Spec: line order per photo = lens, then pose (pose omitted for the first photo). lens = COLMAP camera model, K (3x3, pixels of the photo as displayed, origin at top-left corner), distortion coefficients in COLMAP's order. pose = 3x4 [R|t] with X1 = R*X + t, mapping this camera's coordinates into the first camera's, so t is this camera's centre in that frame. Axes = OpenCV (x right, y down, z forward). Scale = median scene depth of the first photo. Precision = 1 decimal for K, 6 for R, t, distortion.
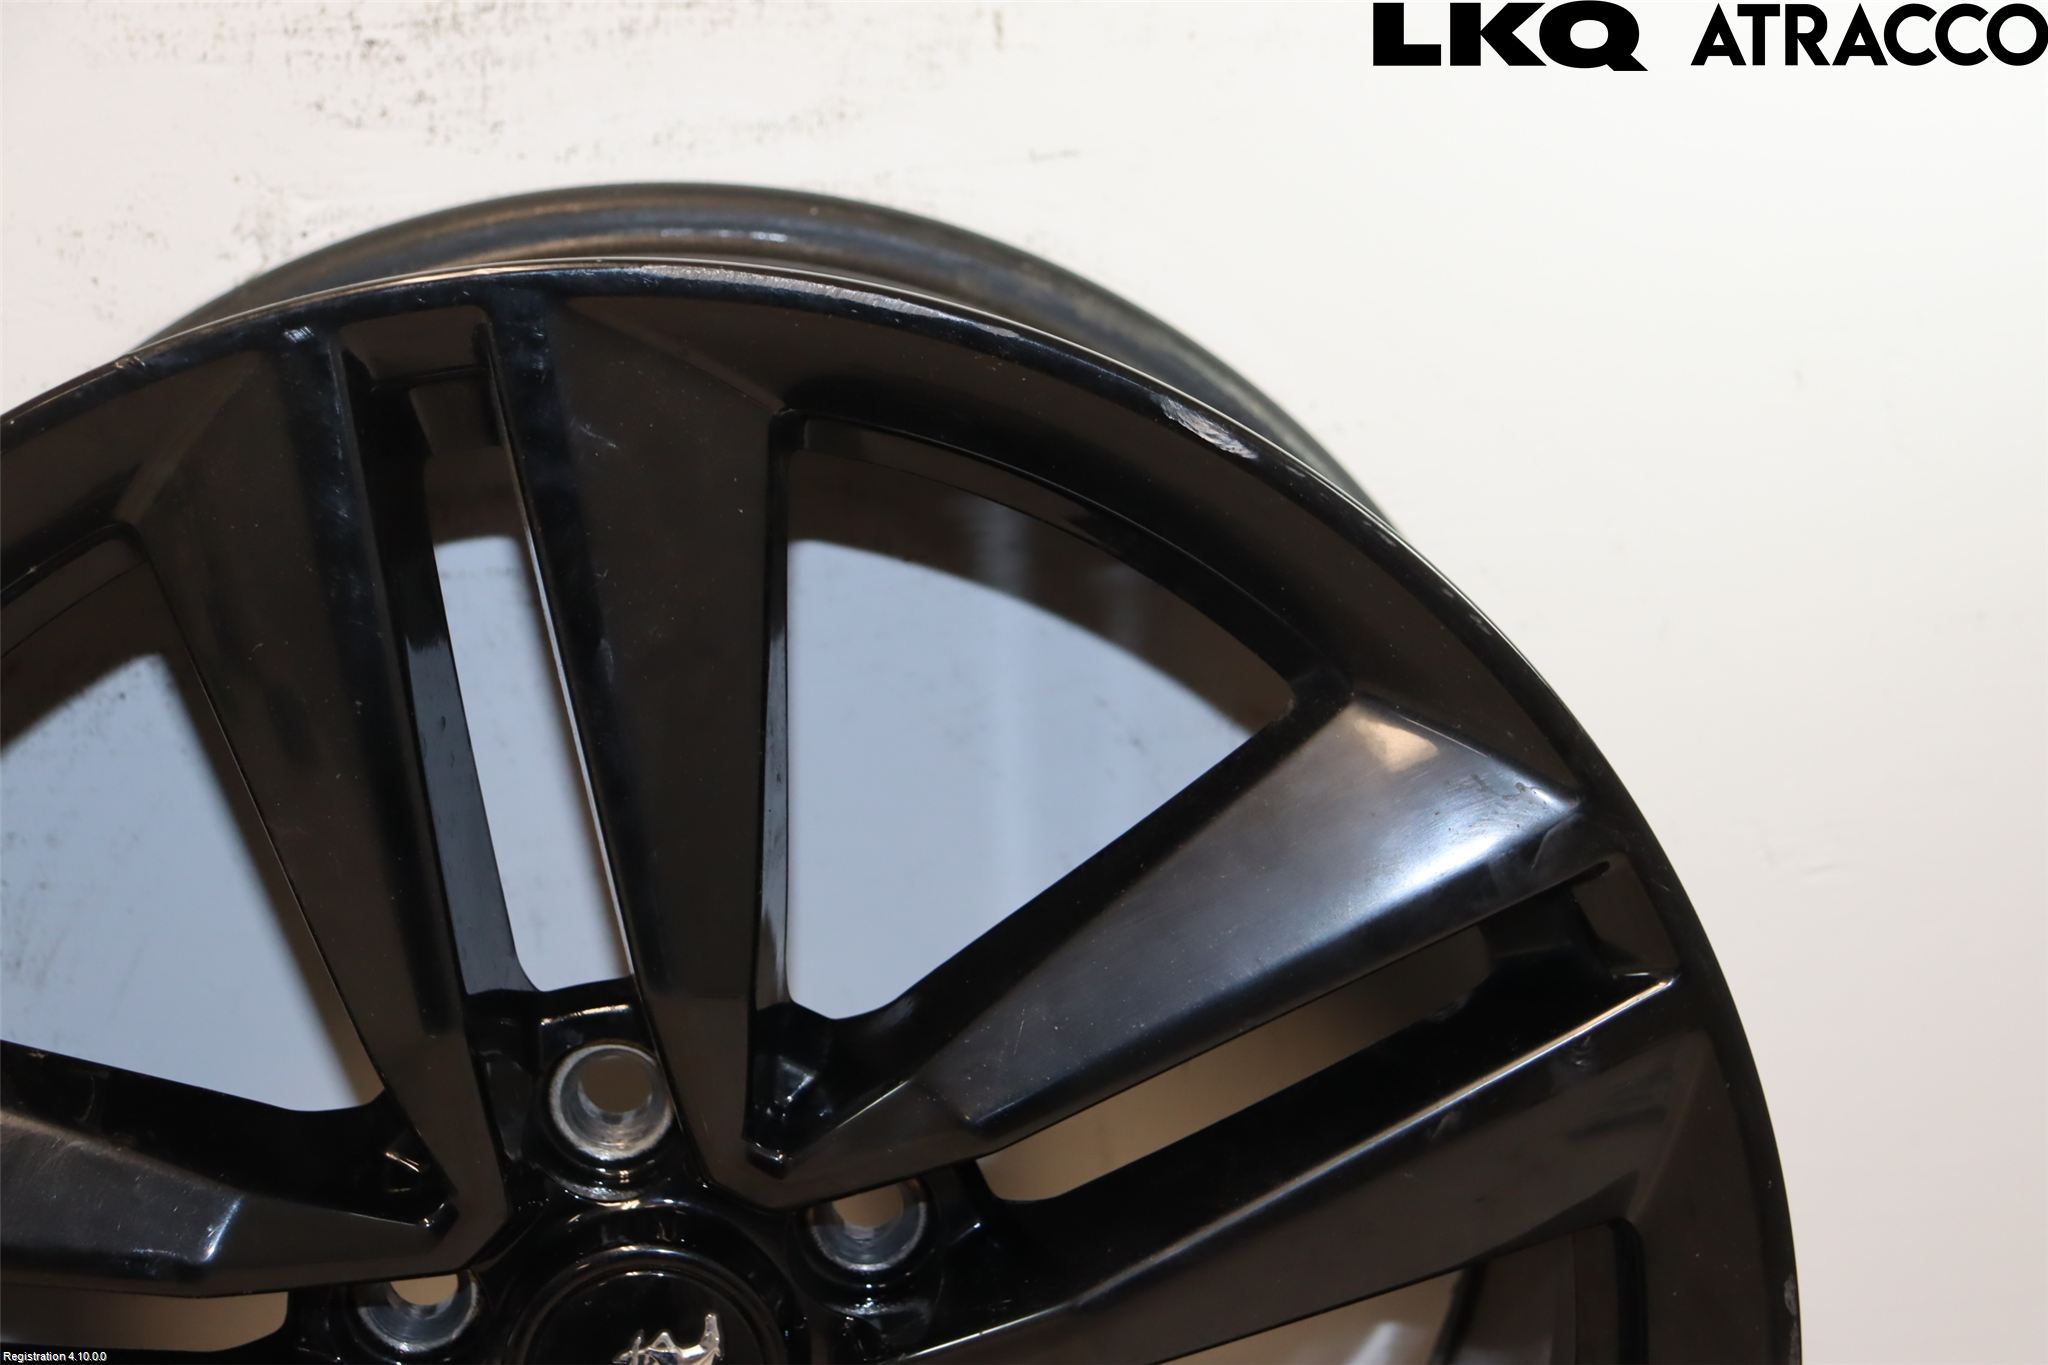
lens RADIAL K [[3654.5, 0, 1024.0], [0, 3654.5, 682.5], [0, 0, 1]] dist [0.151888, 0.118678]
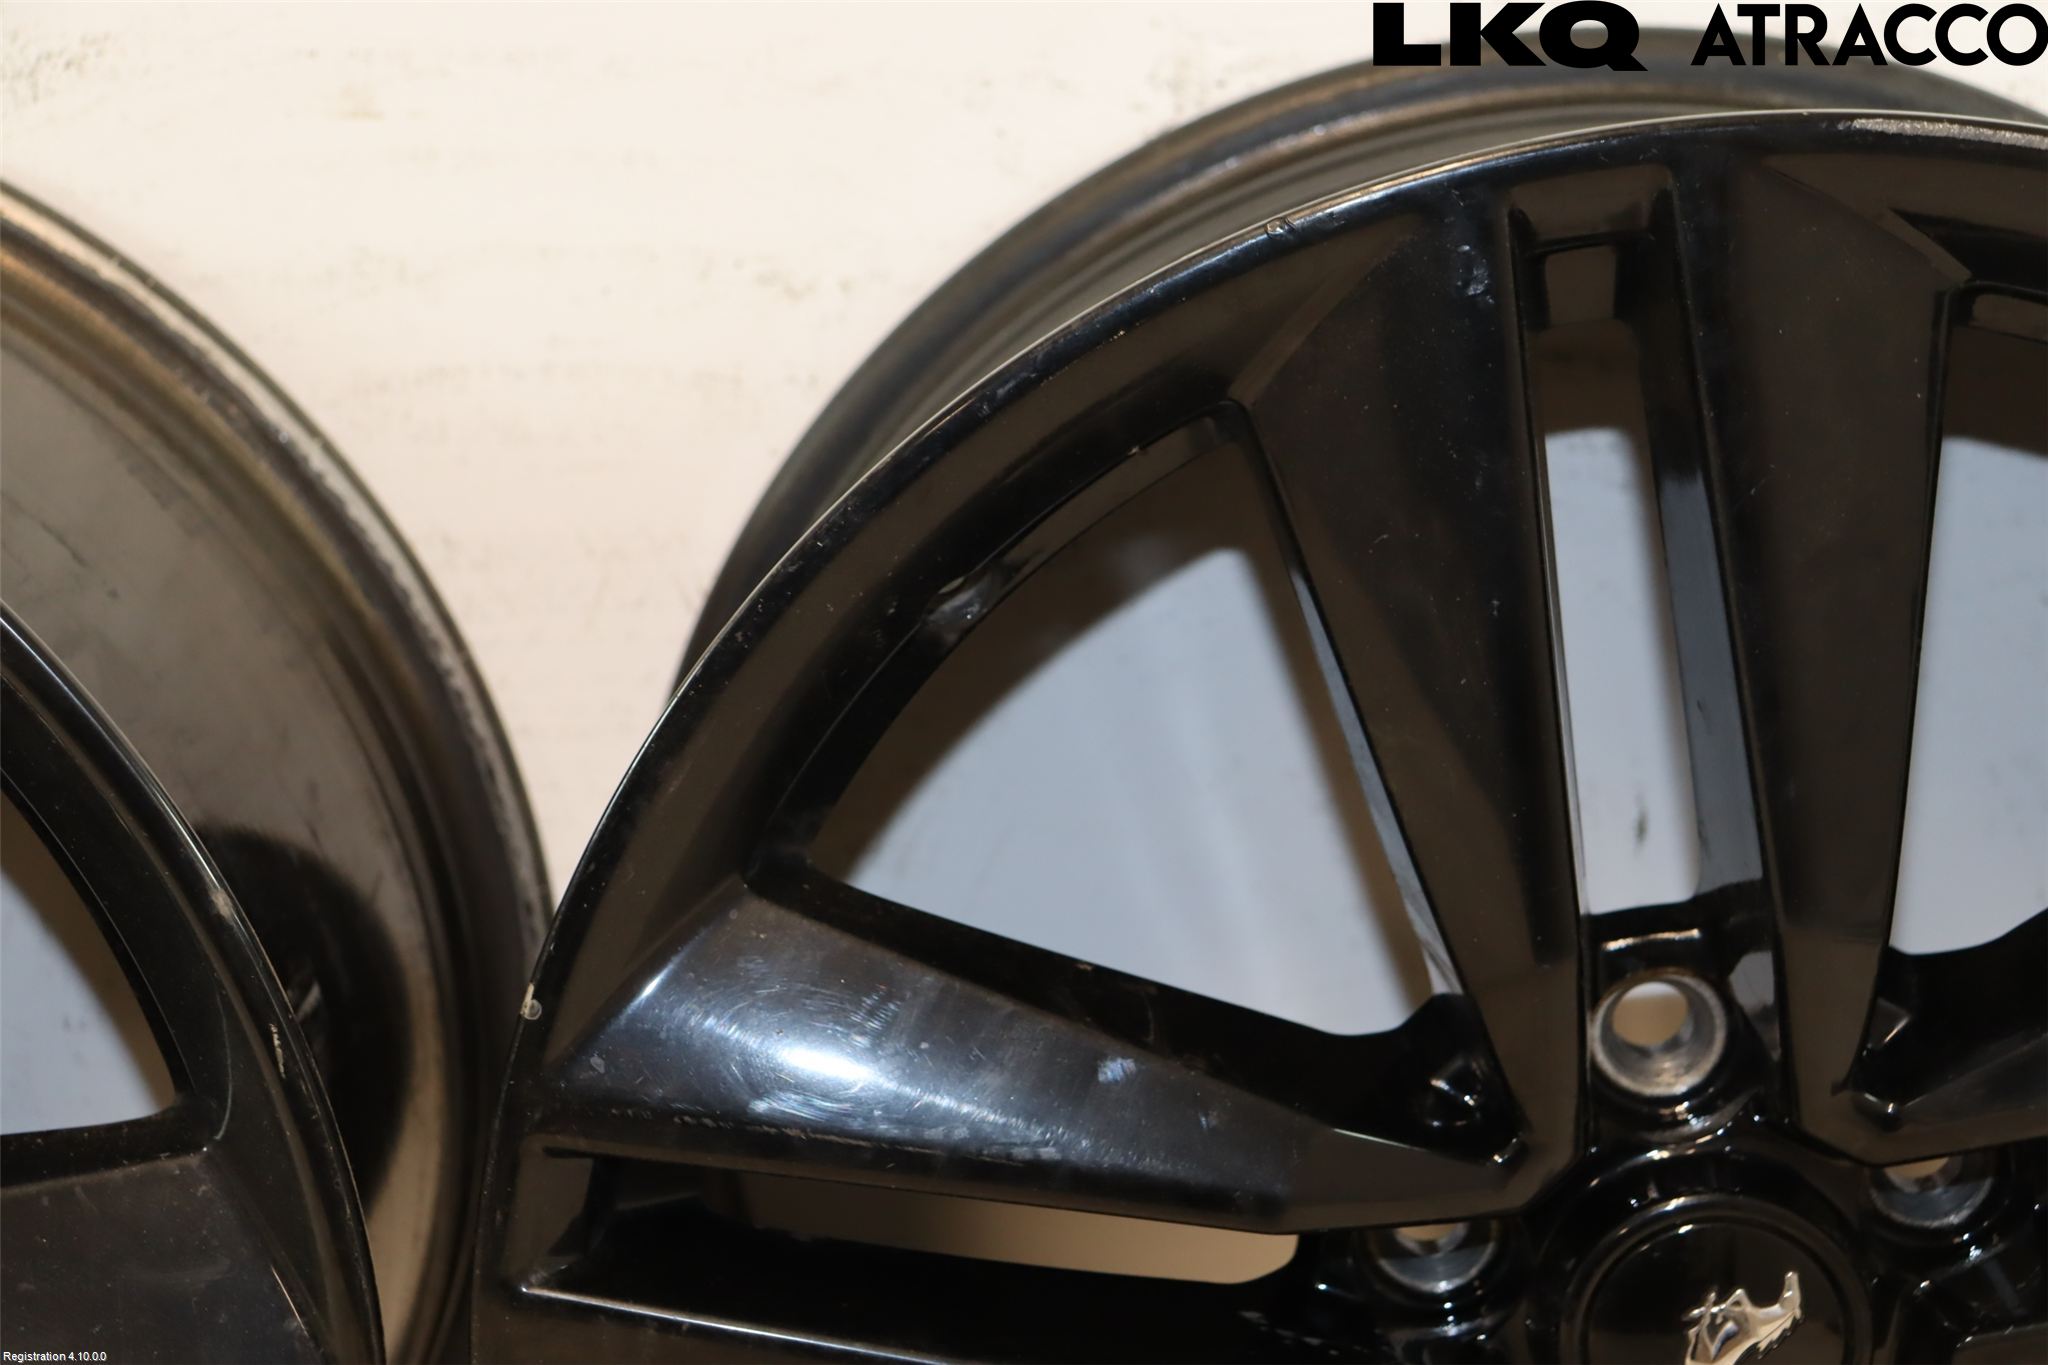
lens RADIAL K [[3654.5, 0, 1024.0], [0, 3654.5, 682.5], [0, 0, 1]] dist [0.151888, 0.118678]
pose [[0.997484, 0.021930, -0.067420, -0.216884], [-0.019155, 0.998953, 0.041536, -0.009327], [0.068261, -0.040140, 0.996860, 0.076268]]
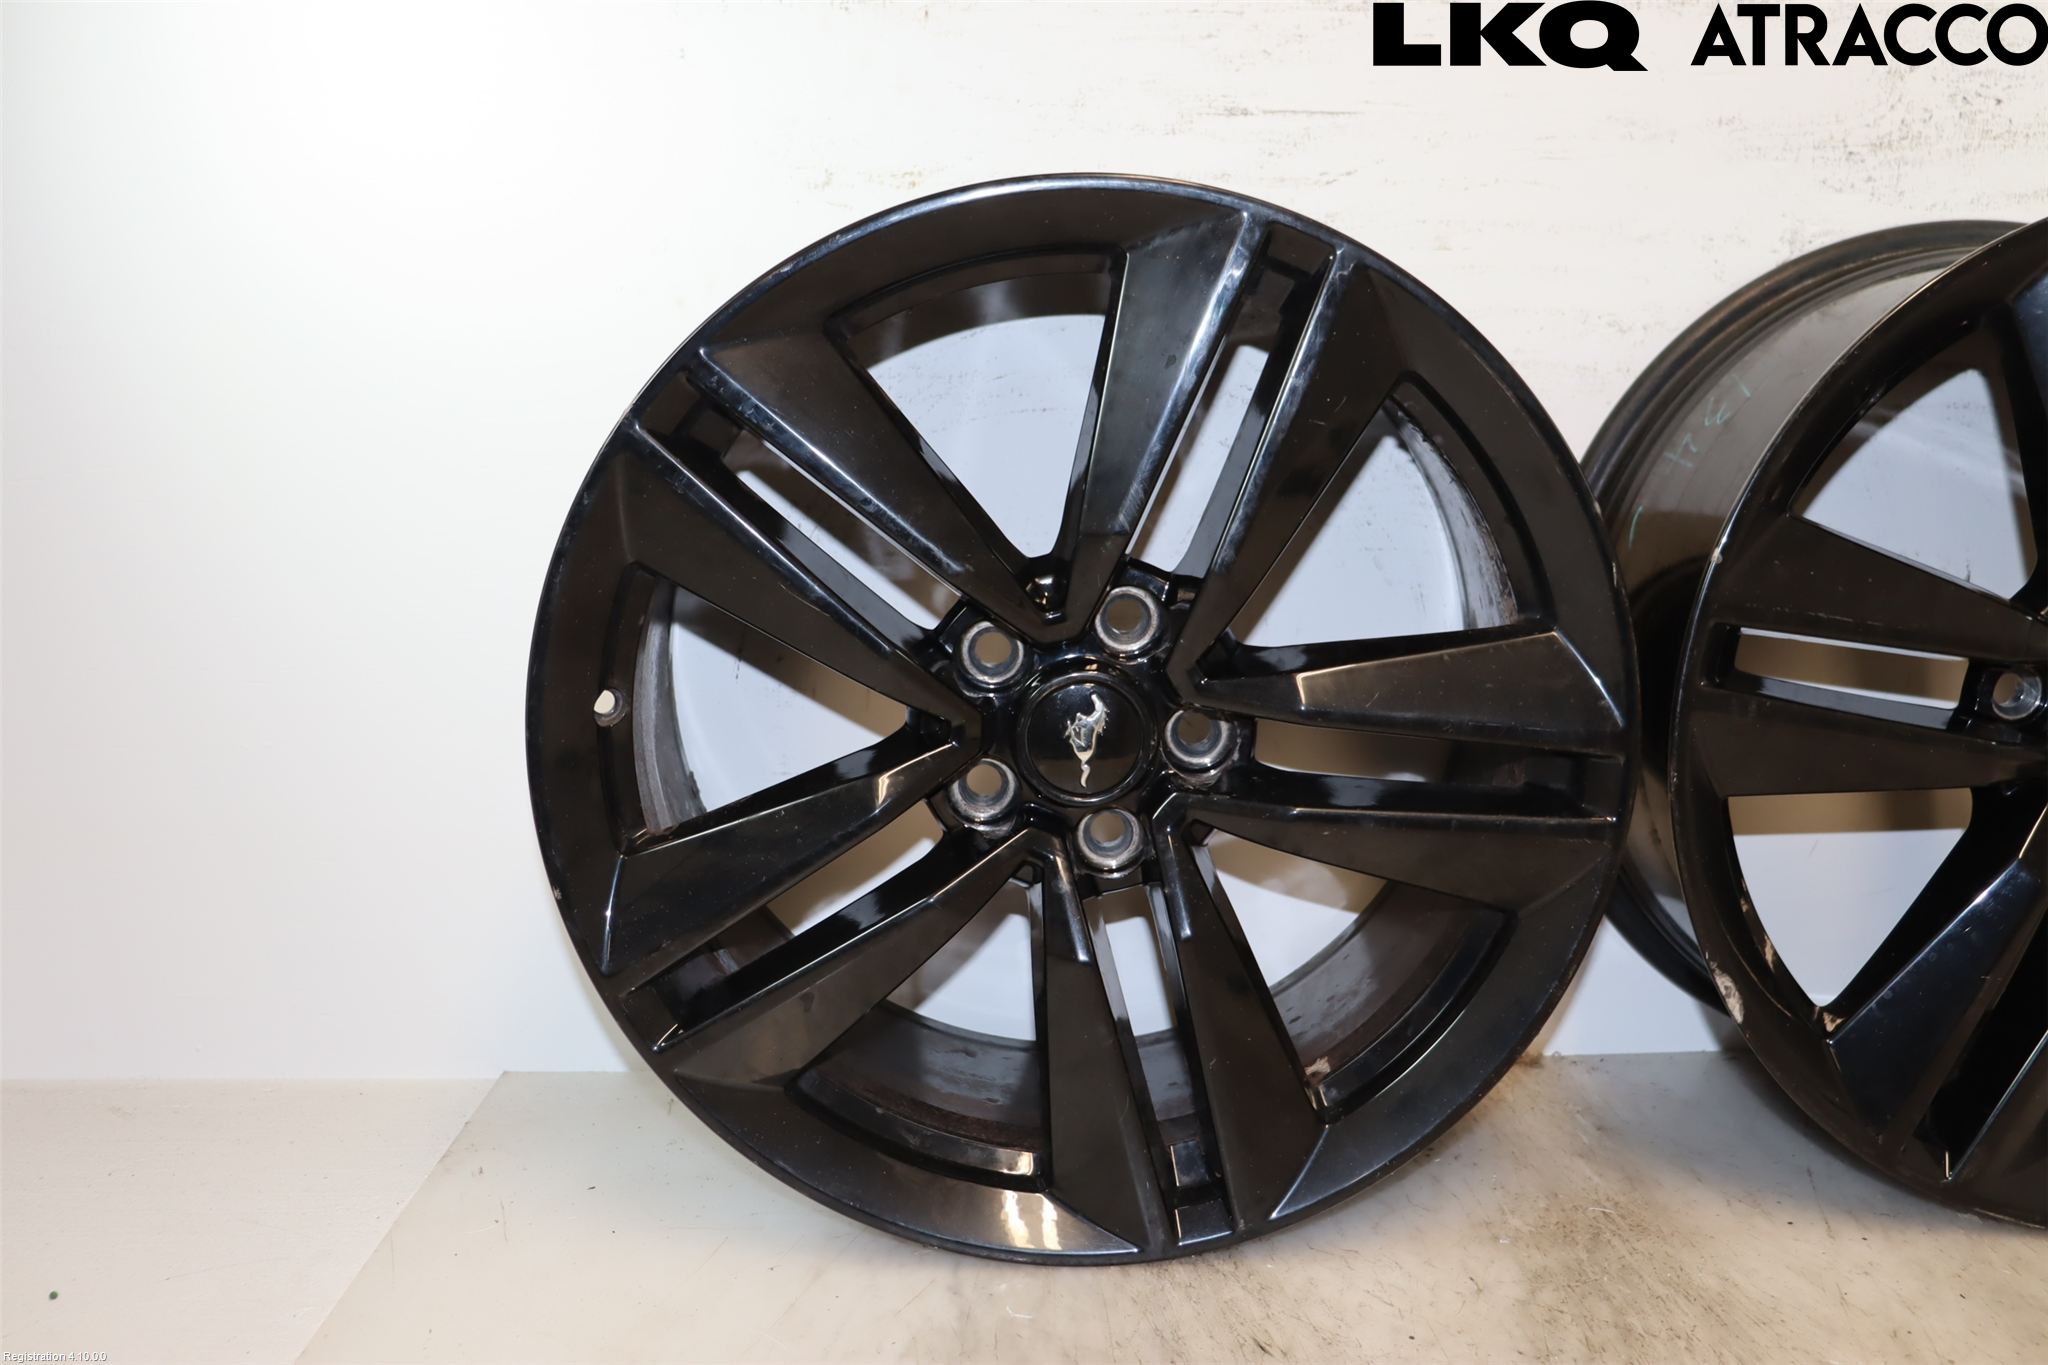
lens RADIAL K [[1928.2, 0, 1024.0], [0, 1928.2, 682.5], [0, 0, 1]] dist [-0.136867, 0.164458]
pose [[0.999639, 0.015646, -0.021860, -0.758649], [-0.016617, 0.998851, -0.044950, 0.233667], [0.021132, 0.045297, 0.998750, -0.119925]]
